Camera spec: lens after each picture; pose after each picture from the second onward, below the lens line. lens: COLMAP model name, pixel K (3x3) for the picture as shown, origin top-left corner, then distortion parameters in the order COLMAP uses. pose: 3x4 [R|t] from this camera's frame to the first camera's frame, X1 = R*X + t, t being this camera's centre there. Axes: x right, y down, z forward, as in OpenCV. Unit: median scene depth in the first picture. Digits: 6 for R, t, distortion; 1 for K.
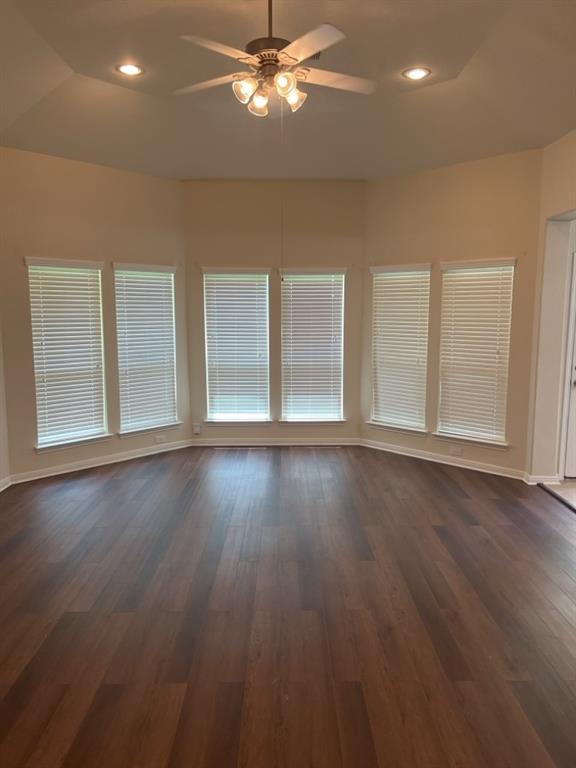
lens RADIAL K [[575.7, 0, 288.0], [0, 575.7, 384.0], [0, 0, 1]] dist [0.179681, -0.174816]
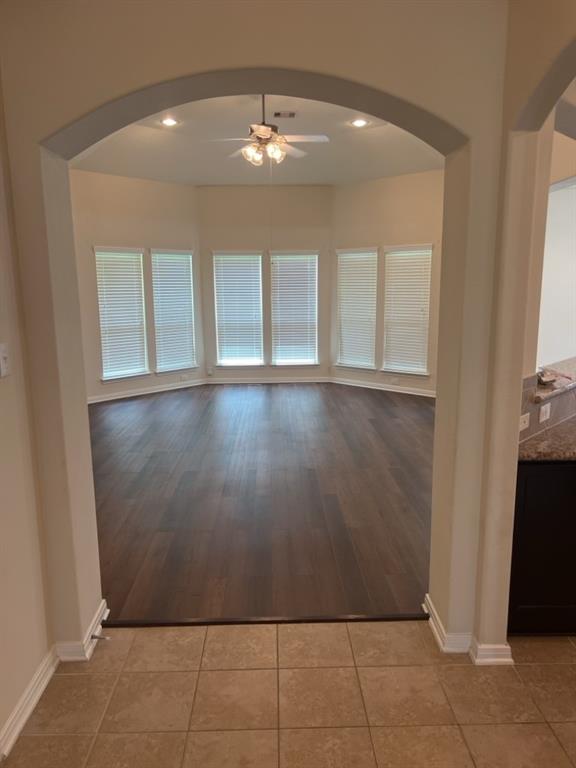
lens RADIAL K [[575.7, 0, 288.0], [0, 575.7, 384.0], [0, 0, 1]] dist [0.179681, -0.174816]
pose [[0.999736, -0.011969, 0.019631, -0.001164], [0.011046, 0.998860, 0.046445, 0.050716], [-0.020164, -0.046216, 0.998728, -0.386330]]
